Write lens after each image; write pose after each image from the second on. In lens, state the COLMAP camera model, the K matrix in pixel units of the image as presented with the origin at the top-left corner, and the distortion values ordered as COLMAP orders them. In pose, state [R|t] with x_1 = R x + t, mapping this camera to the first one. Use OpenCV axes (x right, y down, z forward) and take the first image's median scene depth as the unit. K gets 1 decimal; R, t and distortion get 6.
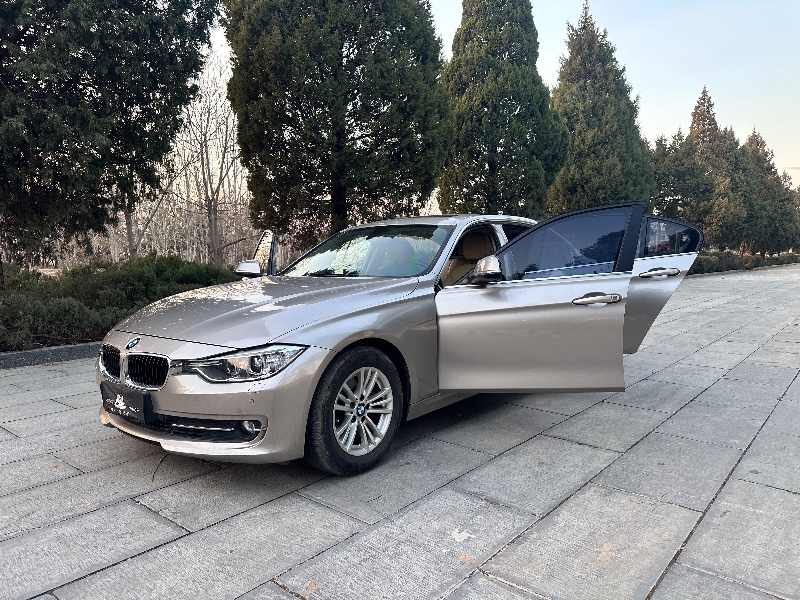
lens RADIAL K [[573.8, 0, 398.1], [0, 573.8, 296.9], [0, 0, 1]] dist [0.008798, -0.015917]
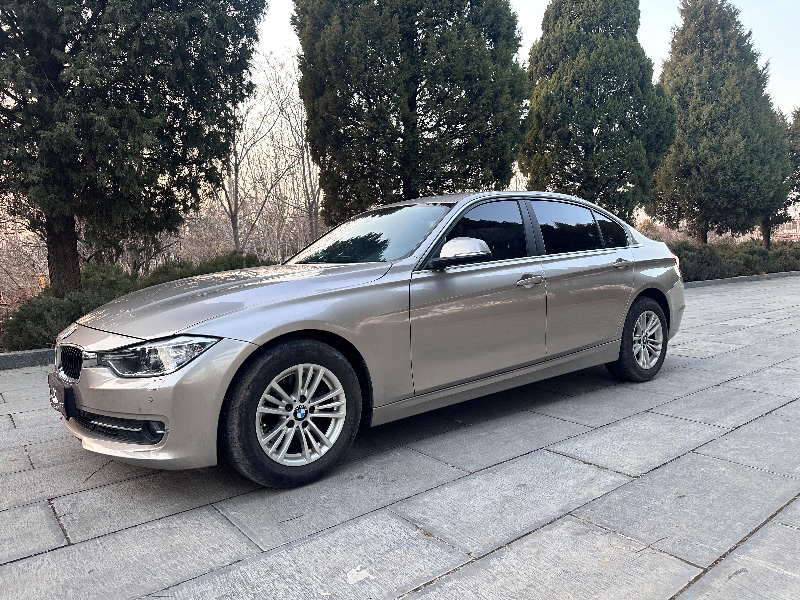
lens RADIAL K [[573.8, 0, 399.1], [0, 573.8, 299.5], [0, 0, 1]] dist [0.008798, -0.015917]
pose [[0.979440, -0.007940, -0.201580, 0.244858], [0.008779, 0.999956, 0.003268, 0.023275], [0.201545, -0.004970, 0.979467, 0.173347]]
